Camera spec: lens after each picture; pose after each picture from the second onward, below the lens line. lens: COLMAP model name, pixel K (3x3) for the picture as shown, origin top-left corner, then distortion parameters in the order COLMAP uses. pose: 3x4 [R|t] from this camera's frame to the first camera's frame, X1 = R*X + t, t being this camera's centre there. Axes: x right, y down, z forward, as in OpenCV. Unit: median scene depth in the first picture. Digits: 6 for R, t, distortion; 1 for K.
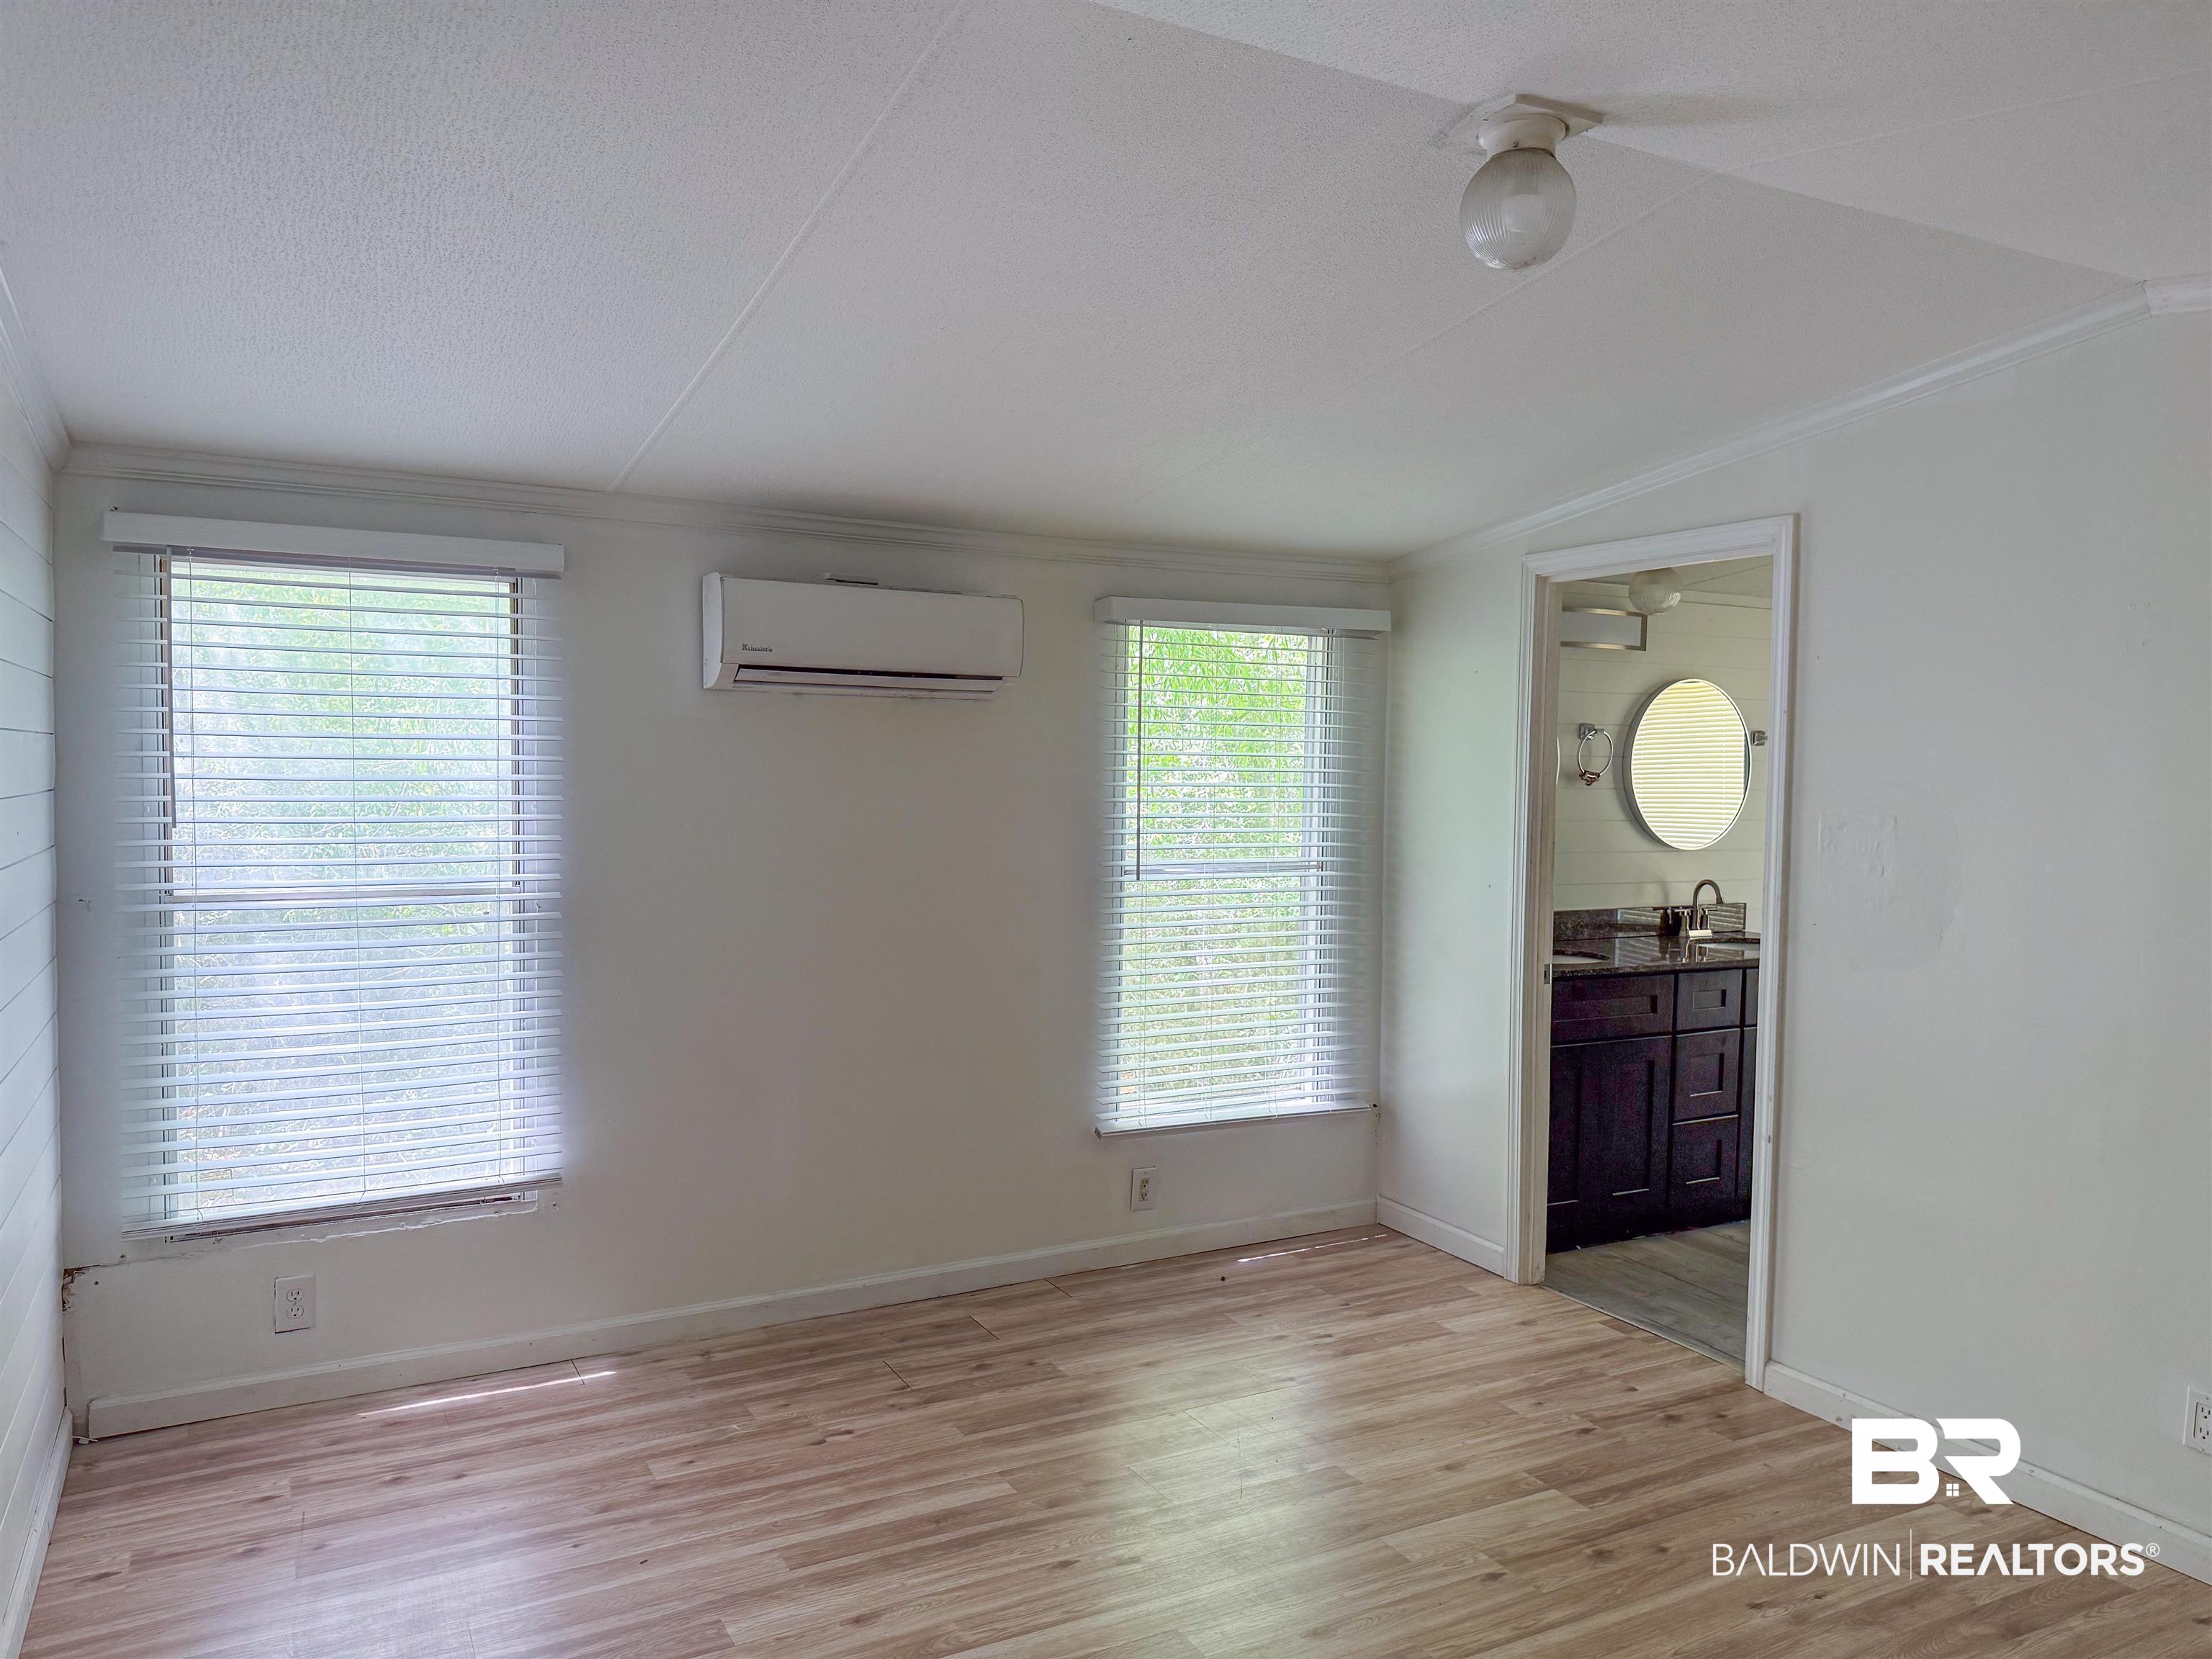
lens RADIAL K [[1540.9, 0, 1100.1], [0, 1540.9, 836.1], [0, 0, 1]] dist [0.050088, -0.058667]
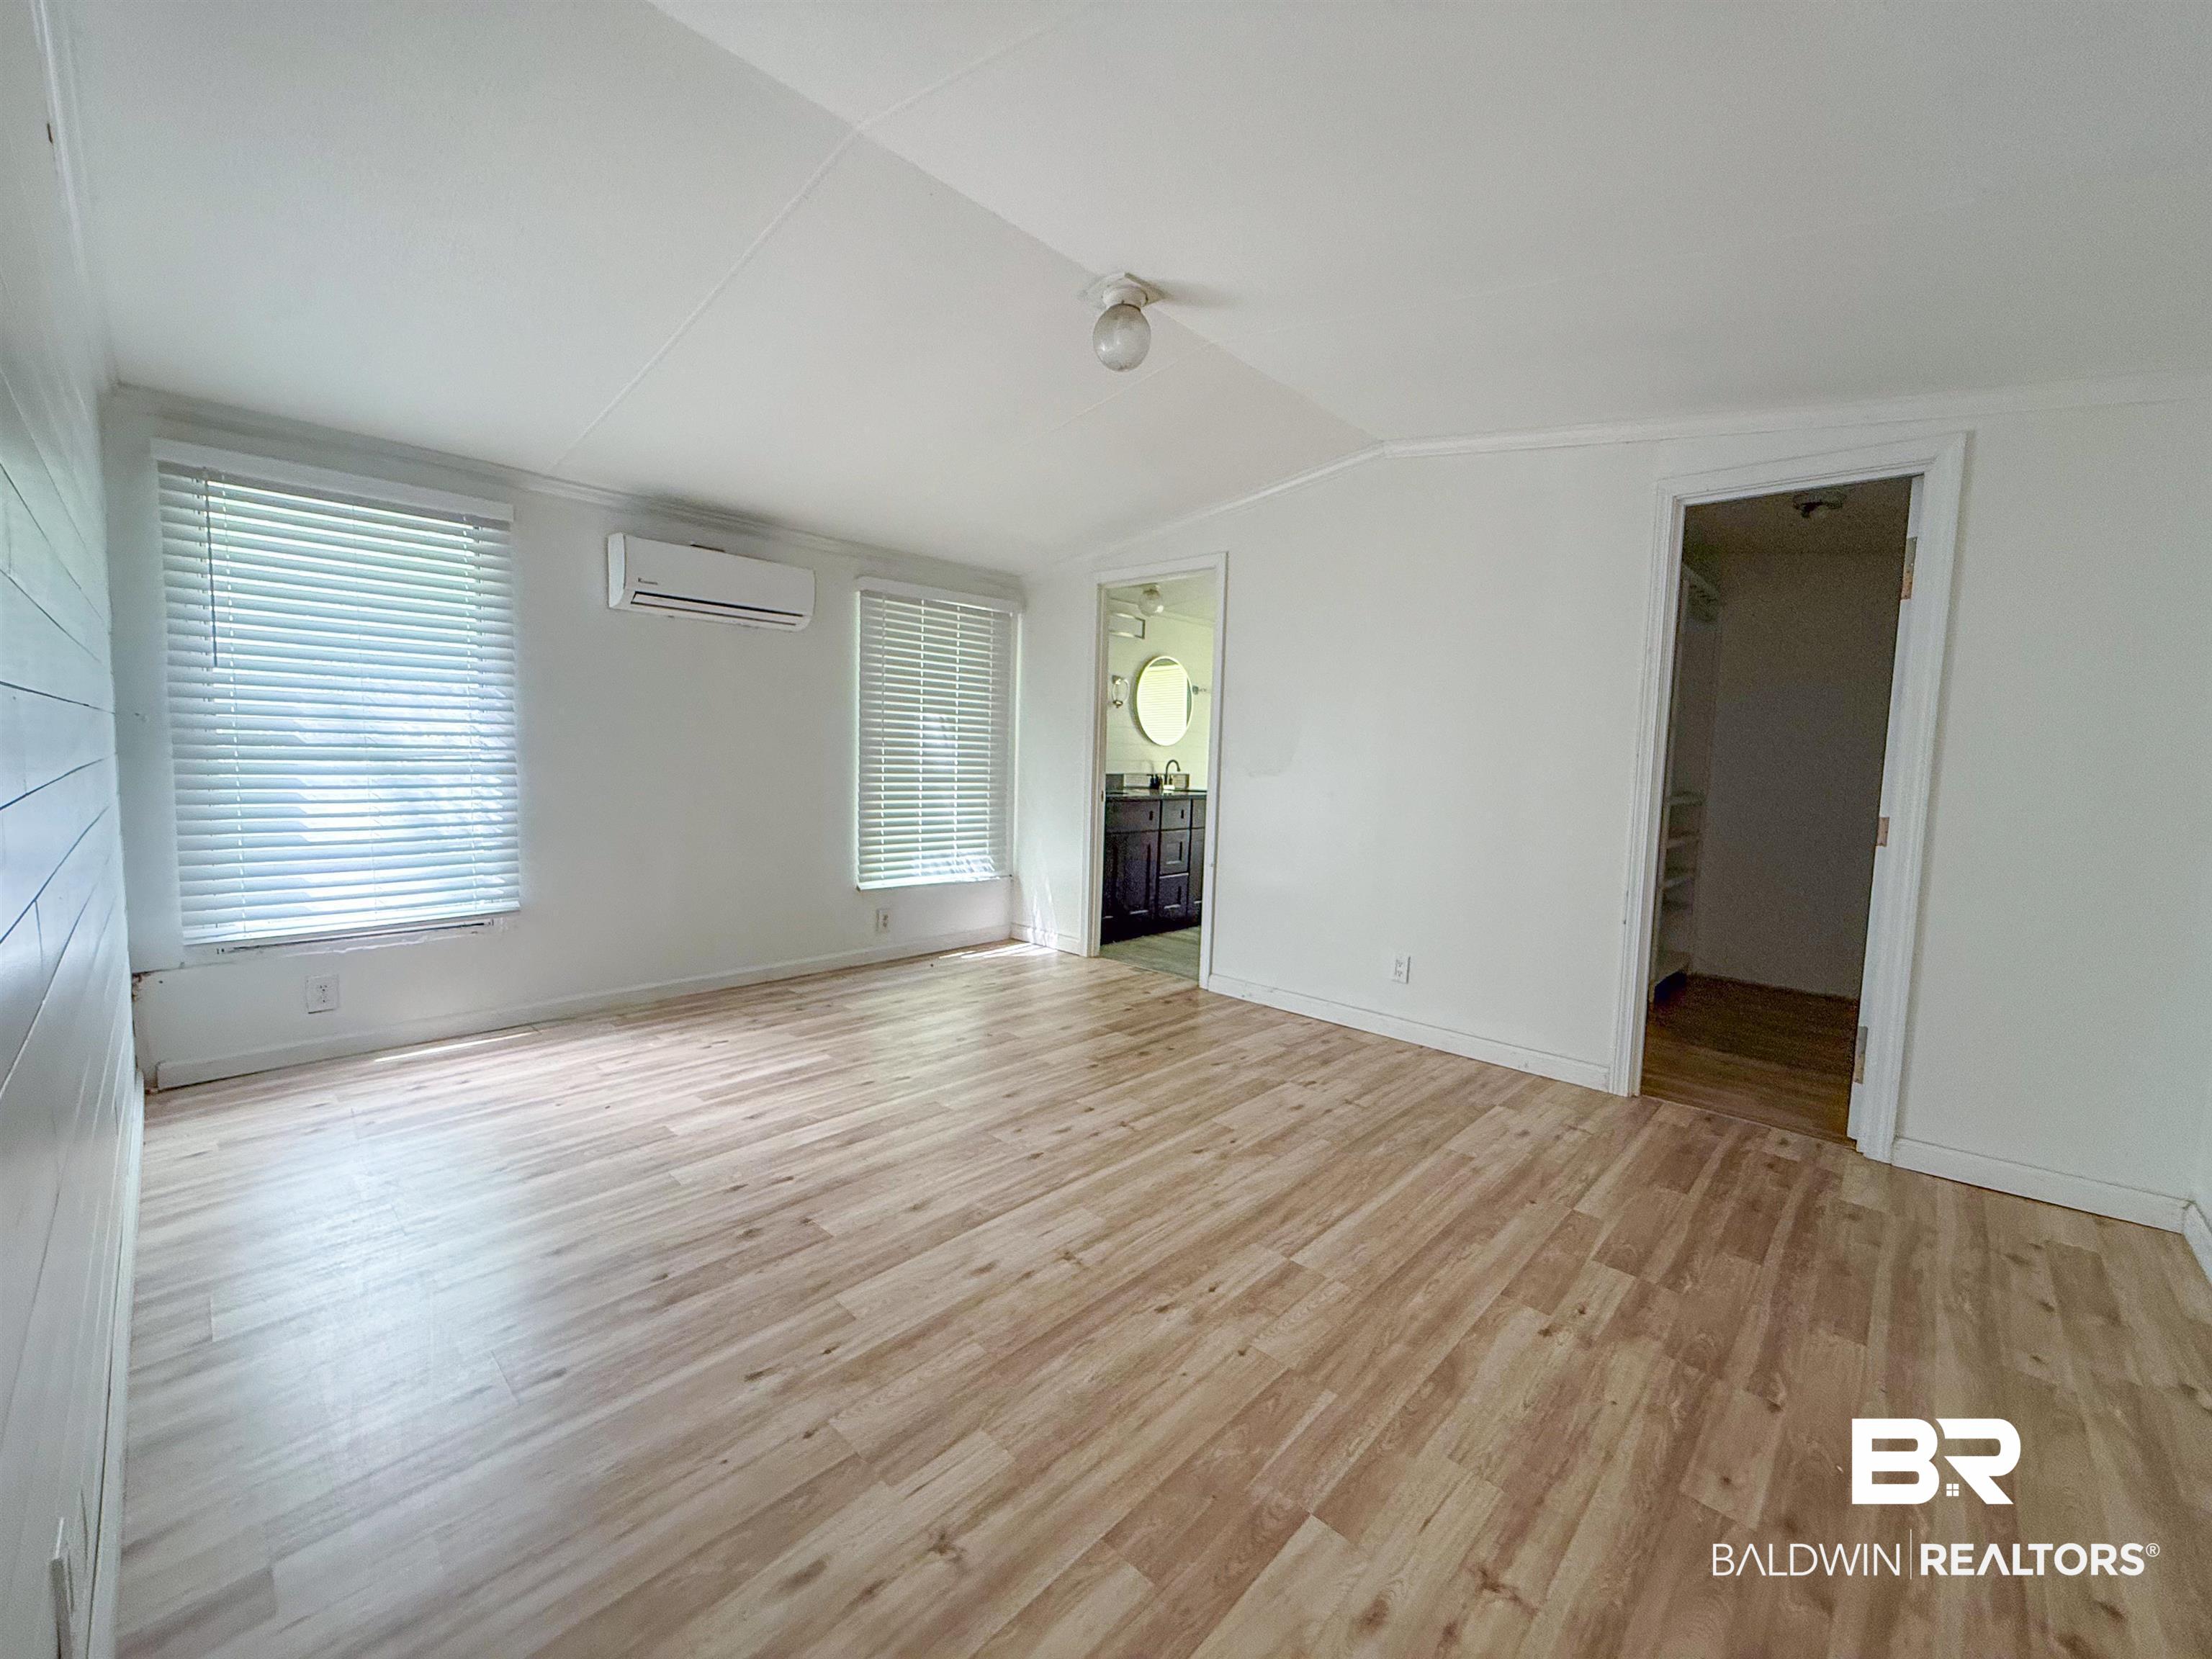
lens RADIAL K [[877.1, 0, 1096.0], [0, 877.1, 820.1], [0, 0, 1]] dist [0.003972, -0.000509]
pose [[0.951227, -0.009918, 0.308334, -0.064451], [-0.002624, 0.999187, 0.040235, 0.093530], [-0.308482, -0.039082, 0.950427, -0.034137]]
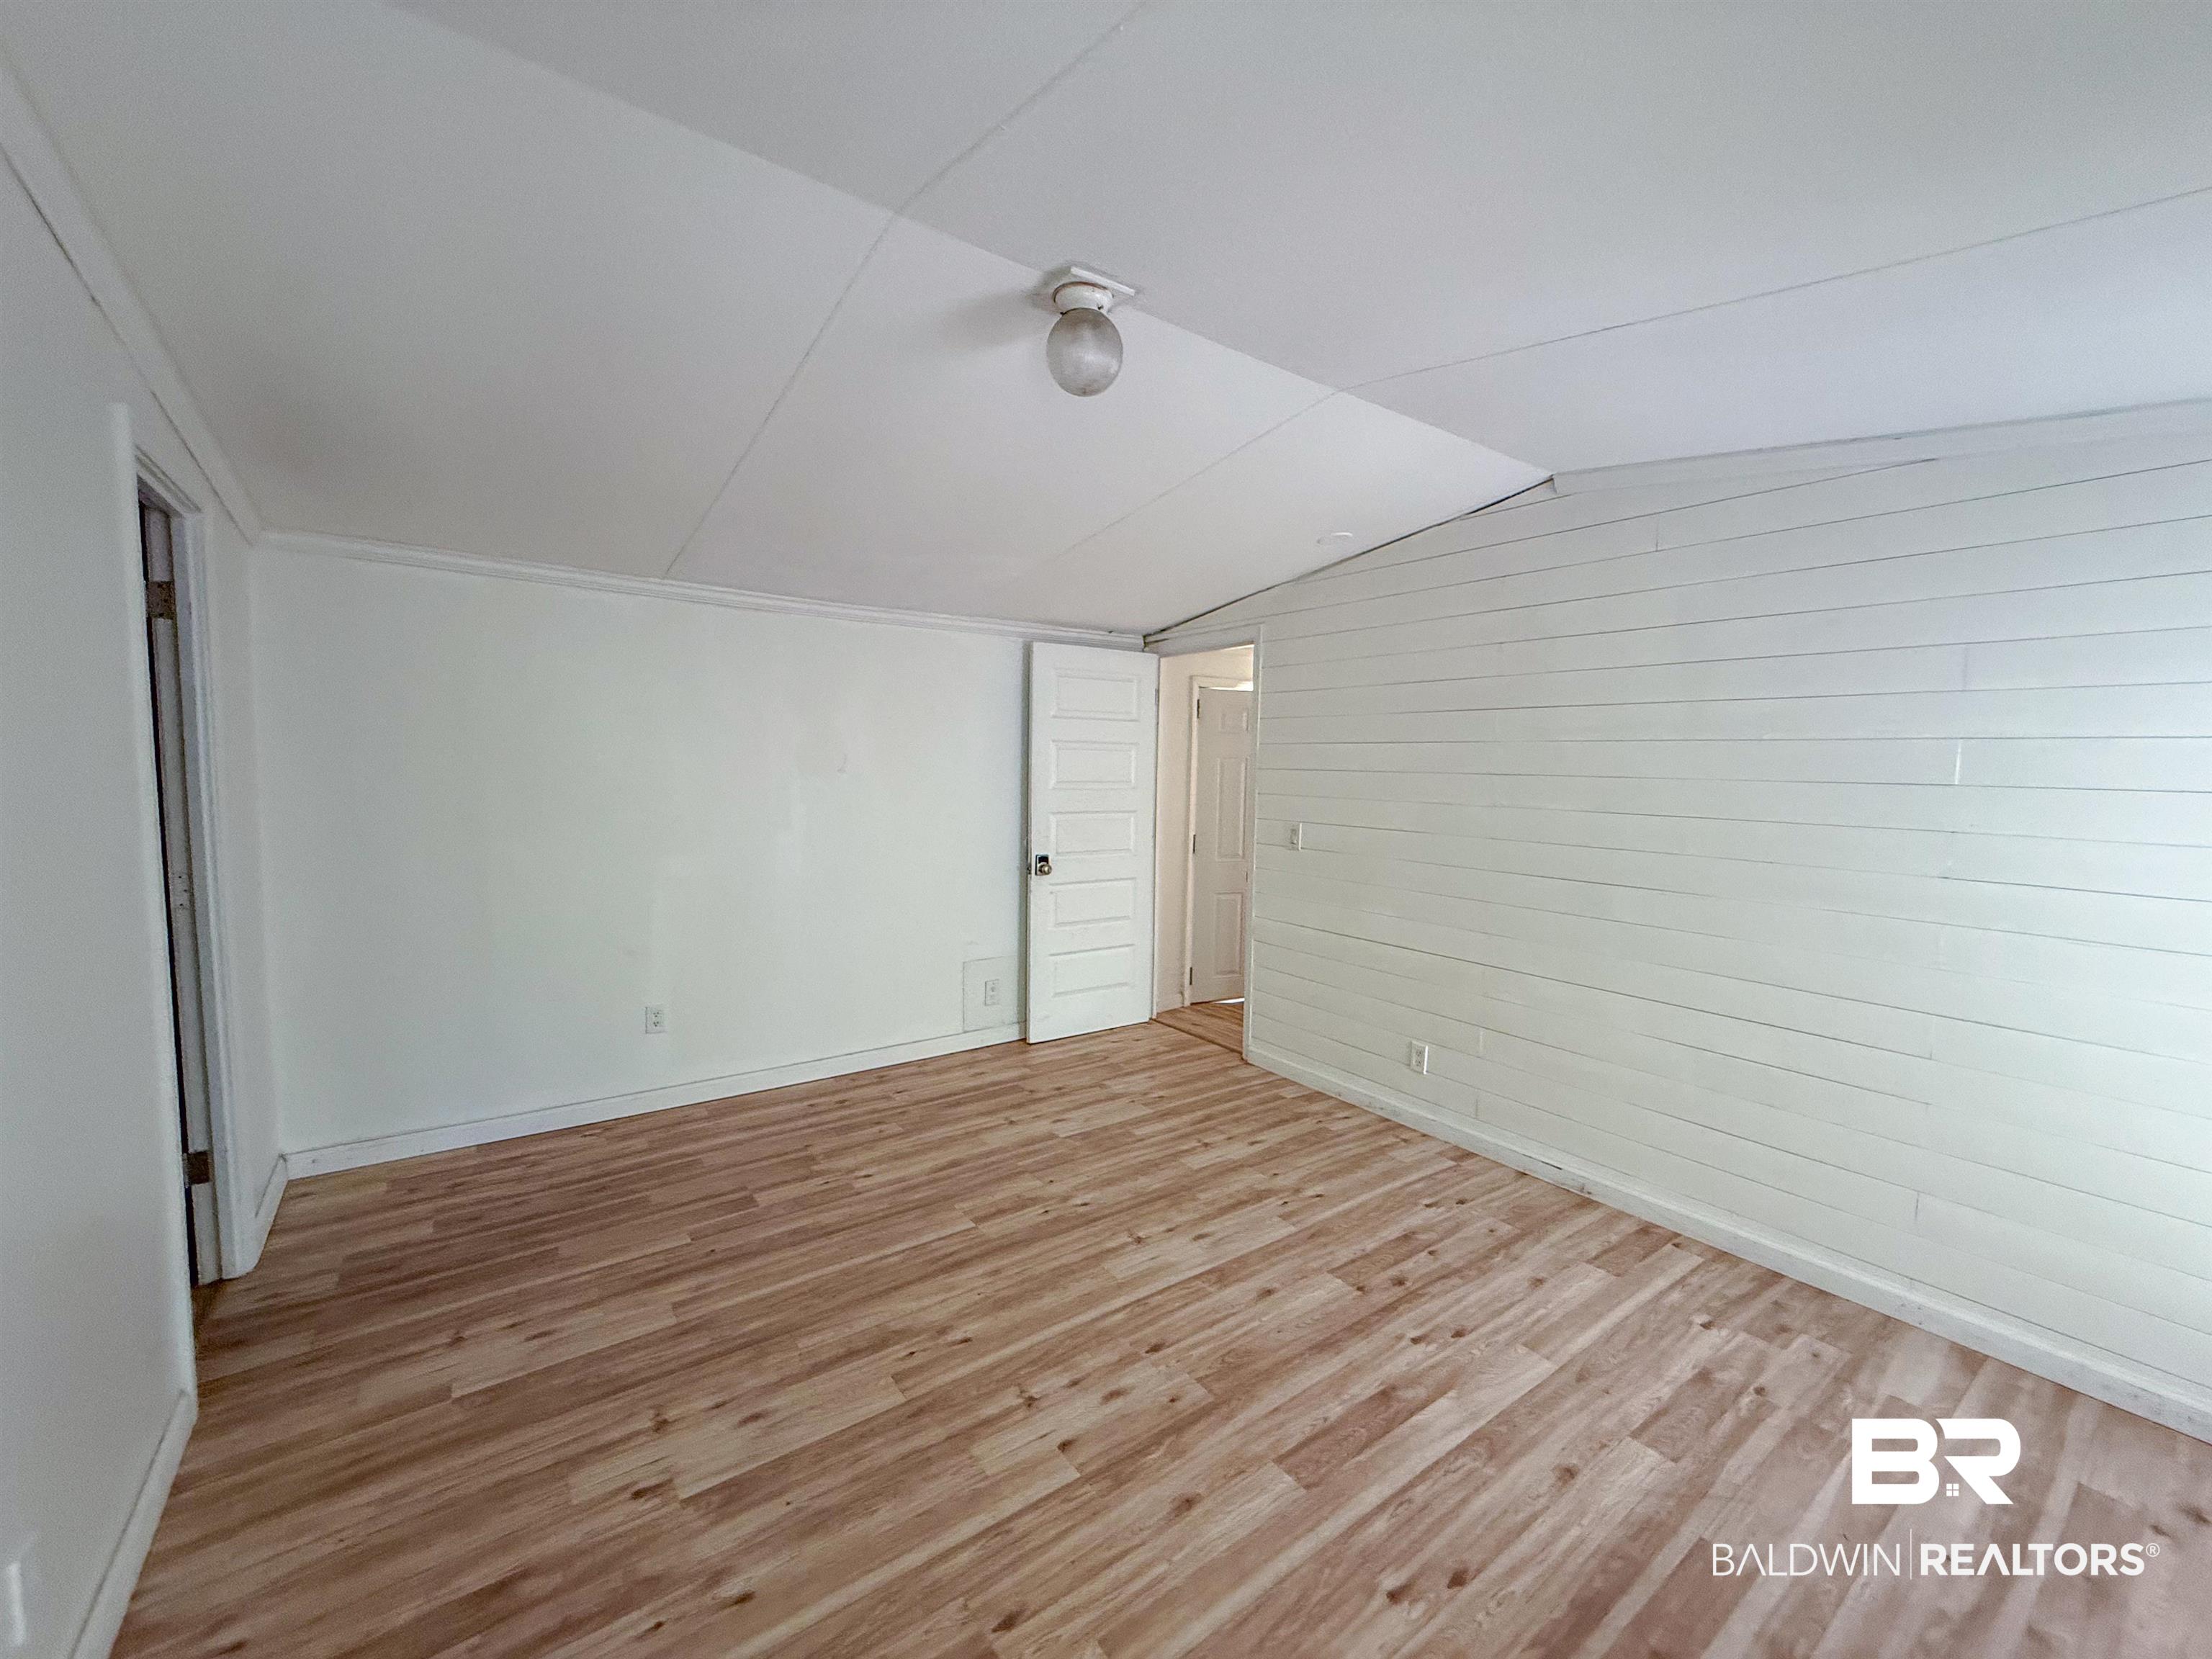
lens RADIAL K [[877.1, 0, 1096.8], [0, 877.1, 832.4], [0, 0, 1]] dist [0.003972, -0.000509]
pose [[-0.991282, -0.020132, -0.130214, 0.215586], [-0.036239, 0.991802, 0.122537, -0.033776], [0.126679, 0.126188, -0.983885, 1.126301]]
